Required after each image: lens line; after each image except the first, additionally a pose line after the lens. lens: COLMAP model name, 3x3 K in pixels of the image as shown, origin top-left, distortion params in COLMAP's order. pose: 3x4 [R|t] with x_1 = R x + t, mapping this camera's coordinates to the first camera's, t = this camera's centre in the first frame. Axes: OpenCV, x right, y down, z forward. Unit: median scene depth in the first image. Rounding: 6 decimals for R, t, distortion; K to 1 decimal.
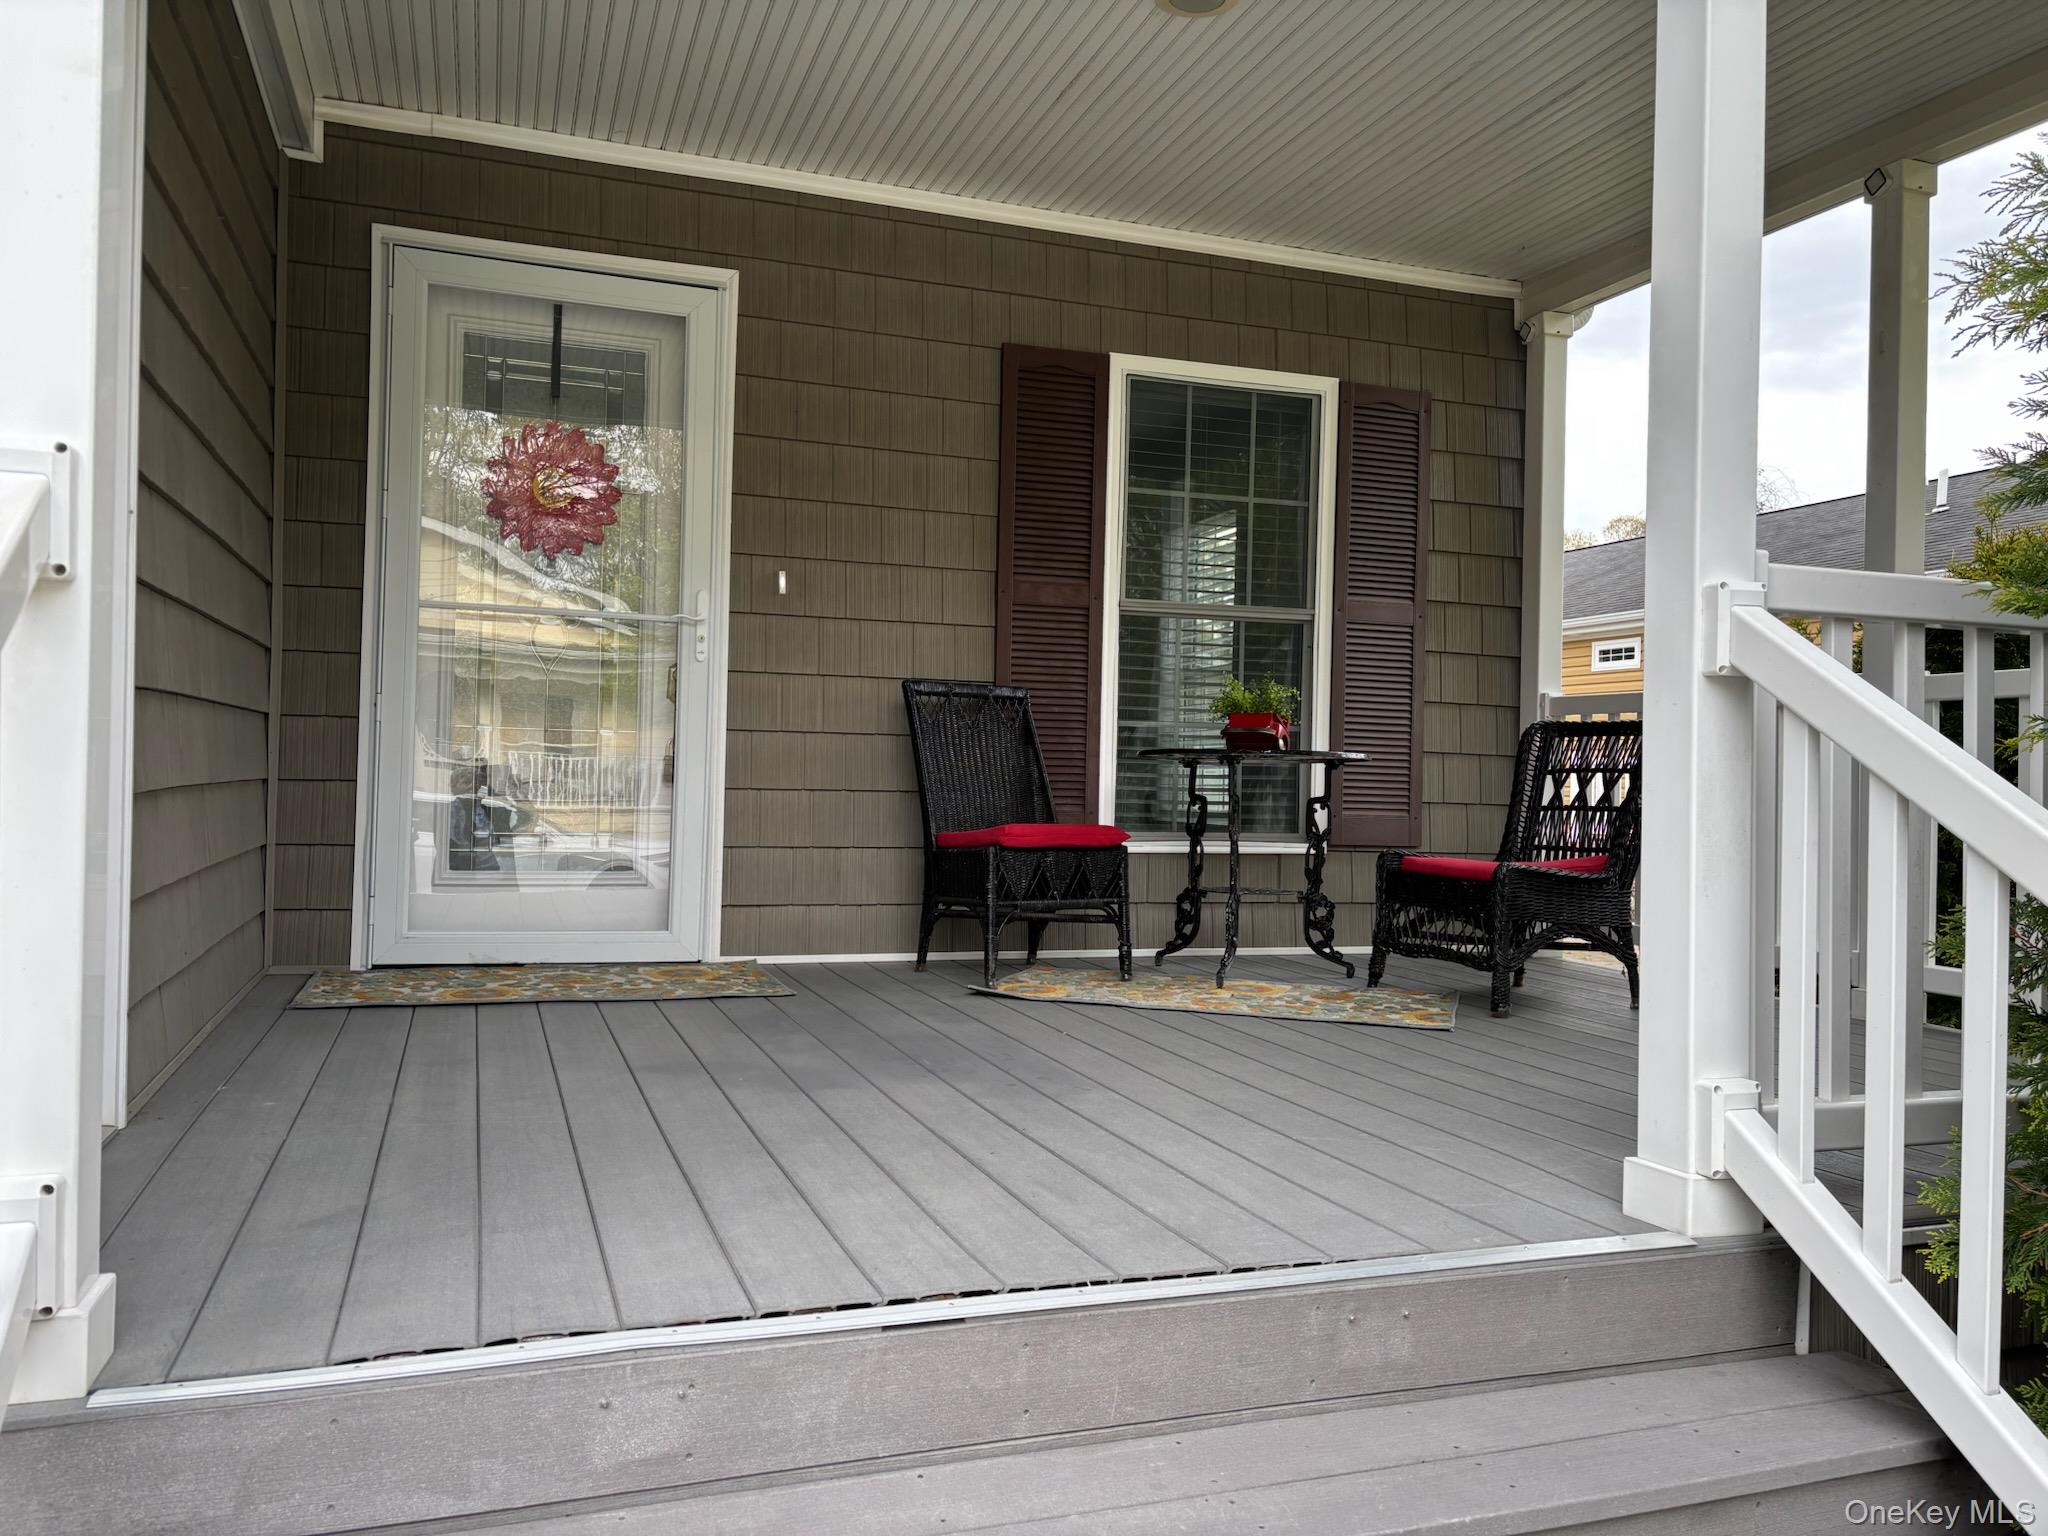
lens RADIAL K [[1555.1, 0, 1024.0], [0, 1555.1, 768.0], [0, 0, 1]] dist [0.014773, 0.003395]
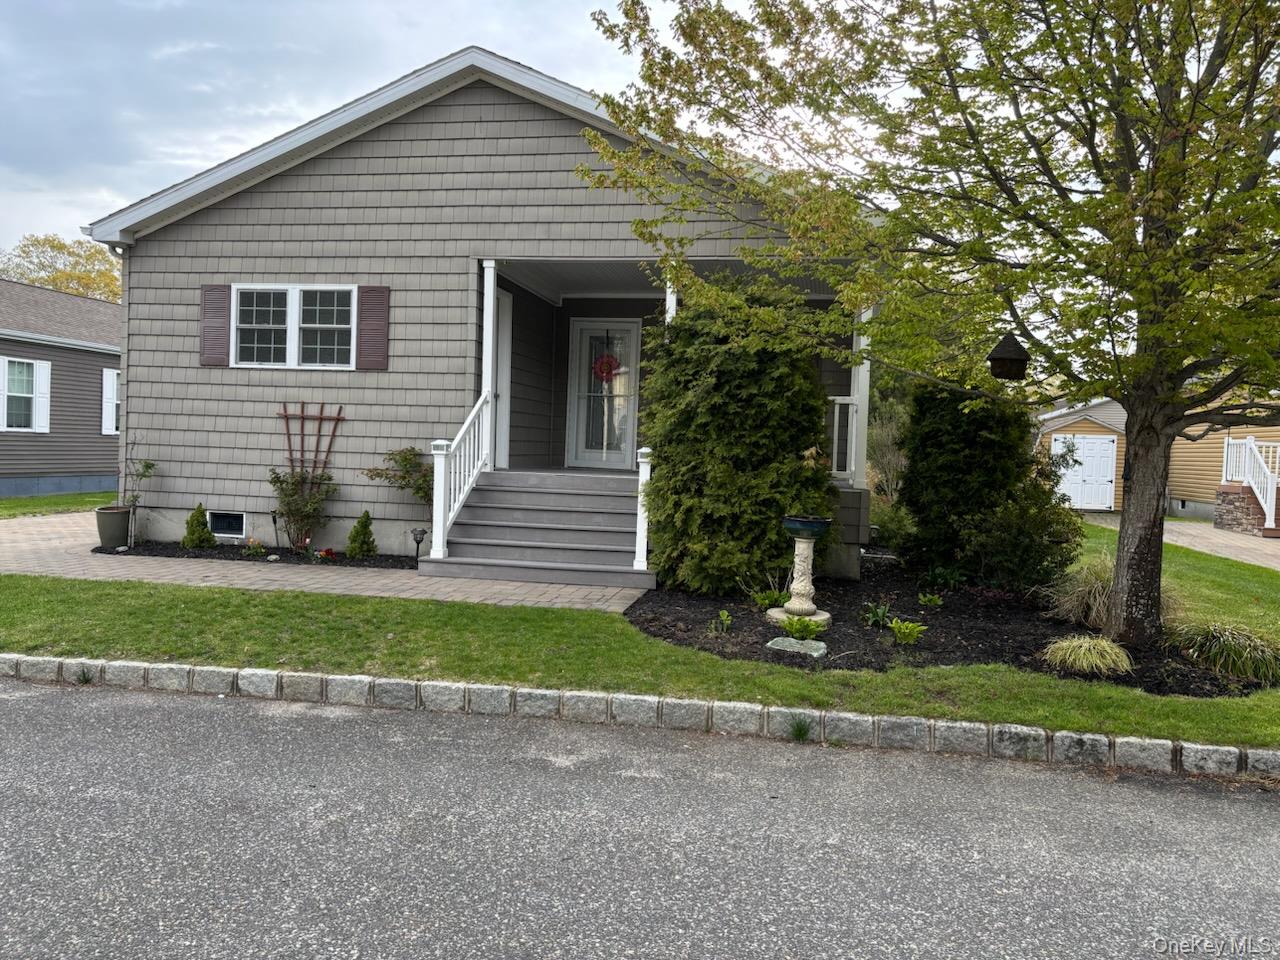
lens RADIAL K [[971.9, 0, 640.0], [0, 971.9, 480.0], [0, 0, 1]] dist [0.014773, 0.003395]
pose [[0.861680, 0.023381, -0.506912, 1.296899], [-0.012024, 0.999598, 0.025666, 0.083992], [0.507309, -0.016021, 0.861615, -1.498563]]
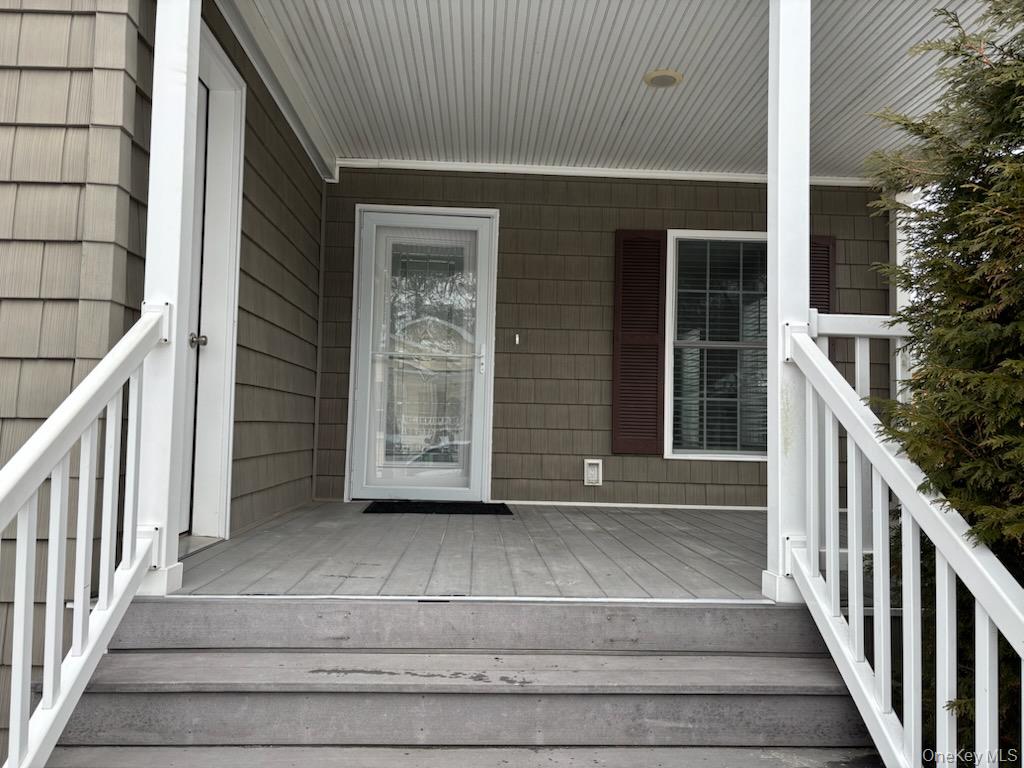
lens RADIAL K [[777.6, 0, 512.0], [0, 777.6, 384.0], [0, 0, 1]] dist [0.014773, 0.003395]
pose [[0.956850, -0.018483, -0.289994, 0.178331], [-0.000112, 0.997951, -0.063975, 0.022928], [0.290582, 0.061247, 0.954888, -0.112142]]
